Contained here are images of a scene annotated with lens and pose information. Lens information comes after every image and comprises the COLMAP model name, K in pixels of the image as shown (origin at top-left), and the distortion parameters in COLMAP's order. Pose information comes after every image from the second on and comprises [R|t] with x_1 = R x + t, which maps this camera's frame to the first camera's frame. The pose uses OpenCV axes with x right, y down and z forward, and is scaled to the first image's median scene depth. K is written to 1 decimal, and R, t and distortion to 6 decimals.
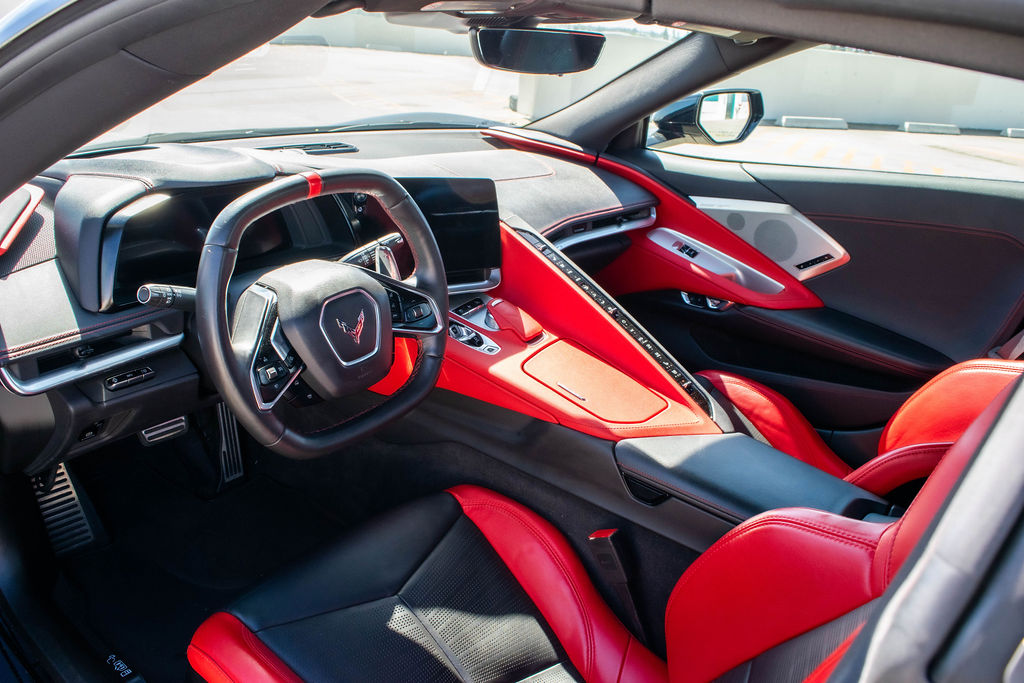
lens RADIAL K [[777.1, 0, 512.0], [0, 777.1, 341.5], [0, 0, 1]] dist [-0.090410, 0.005134]
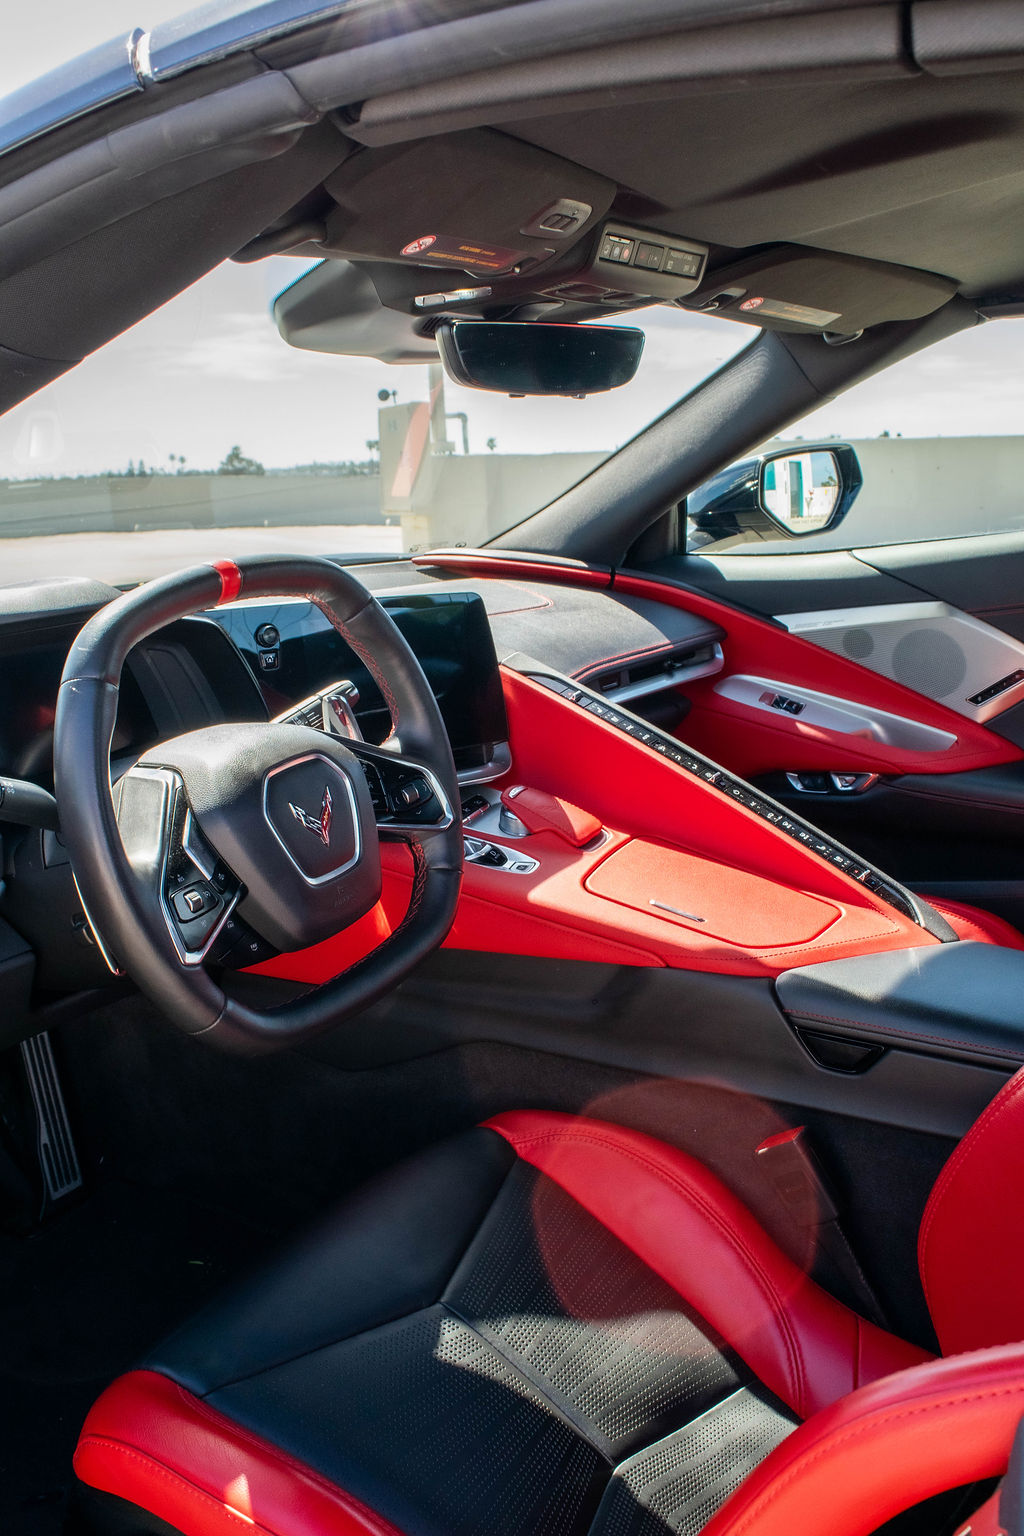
lens RADIAL K [[1323.2, 0, 513.7], [0, 1323.2, 780.2], [0, 0, 1]] dist [-0.093146, 0.002337]
pose [[0.988781, -0.128705, 0.075812, -0.097923], [0.138657, 0.979615, -0.145356, 0.087395], [-0.055558, 0.154237, 0.986471, 0.015911]]
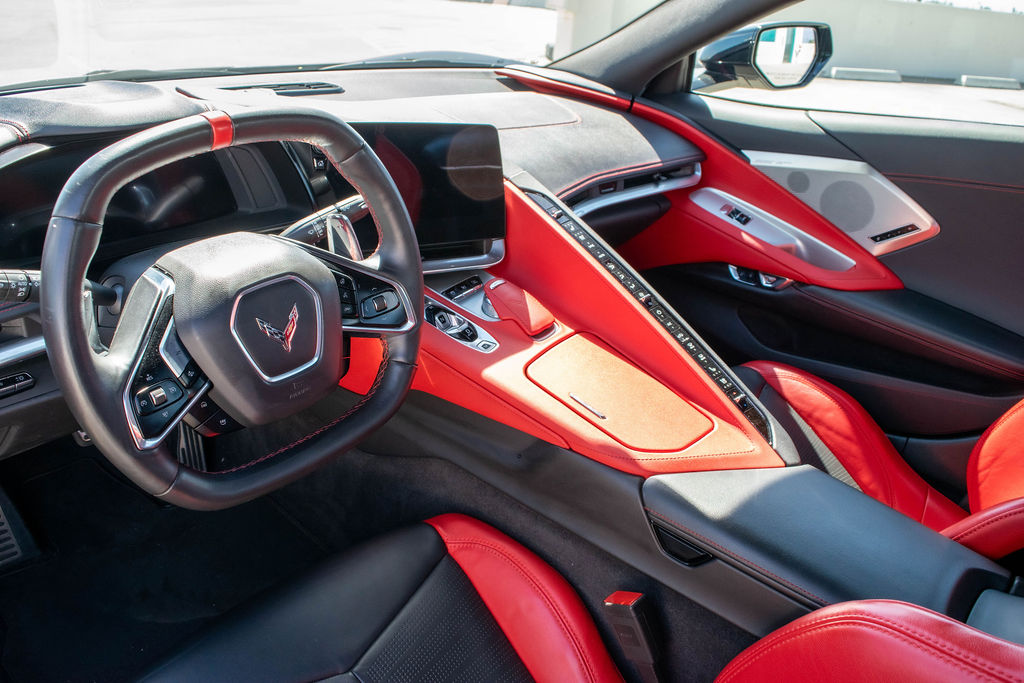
lens RADIAL K [[786.2, 0, 512.0], [0, 786.2, 341.5], [0, 0, 1]] dist [-0.091413, 0.009410]
pose [[0.998963, 0.018306, -0.041696, 0.030370], [-0.015923, 0.998259, 0.056786, -0.038319], [0.042663, -0.056063, 0.997515, 0.209698]]
